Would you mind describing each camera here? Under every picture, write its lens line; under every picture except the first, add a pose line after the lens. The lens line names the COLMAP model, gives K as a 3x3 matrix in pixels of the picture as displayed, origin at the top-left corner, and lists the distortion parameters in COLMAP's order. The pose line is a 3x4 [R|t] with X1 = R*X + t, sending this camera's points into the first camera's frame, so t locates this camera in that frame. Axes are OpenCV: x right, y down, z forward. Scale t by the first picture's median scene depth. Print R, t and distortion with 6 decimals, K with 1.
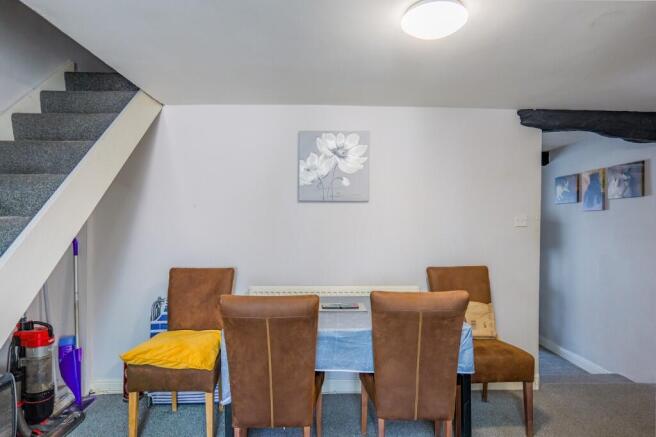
lens RADIAL K [[395.3, 0, 328.0], [0, 395.3, 218.5], [0, 0, 1]] dist [-0.021150, 0.020621]
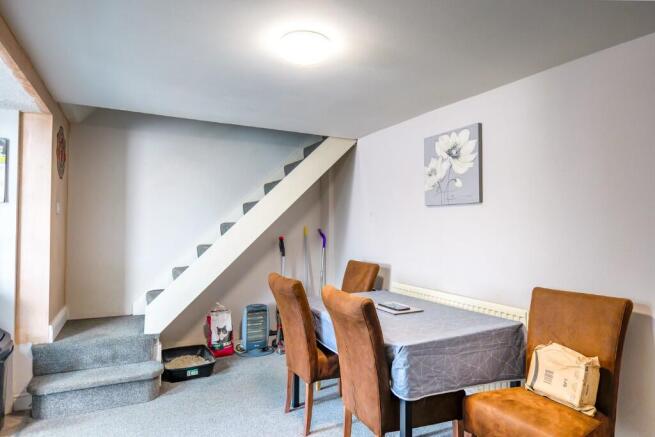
lens RADIAL K [[394.7, 0, 327.5], [0, 394.7, 218.5], [0, 0, 1]] dist [-0.021150, 0.020621]
pose [[0.437184, -0.018035, -0.899191, 0.788364], [-0.004404, 0.999744, -0.022193, 0.012767], [0.899361, 0.013662, 0.436993, 0.341423]]
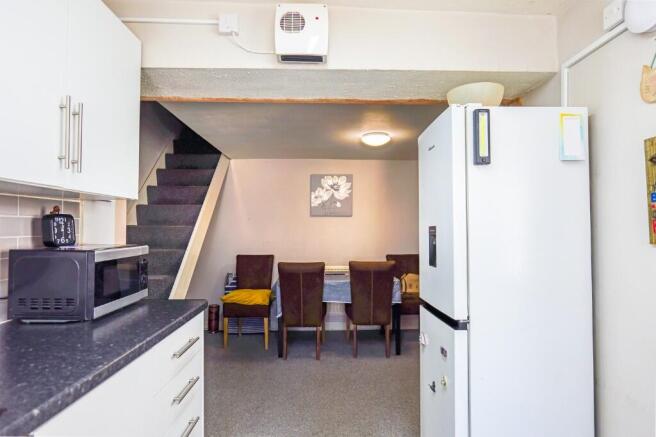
lens RADIAL K [[395.3, 0, 328.0], [0, 395.3, 218.5], [0, 0, 1]] dist [-0.021150, 0.020621]
pose [[0.999965, 0.000539, 0.008408, -0.014881], [-0.000413, 0.999888, -0.014966, -0.008256], [-0.008416, 0.014962, 0.999853, -0.736334]]
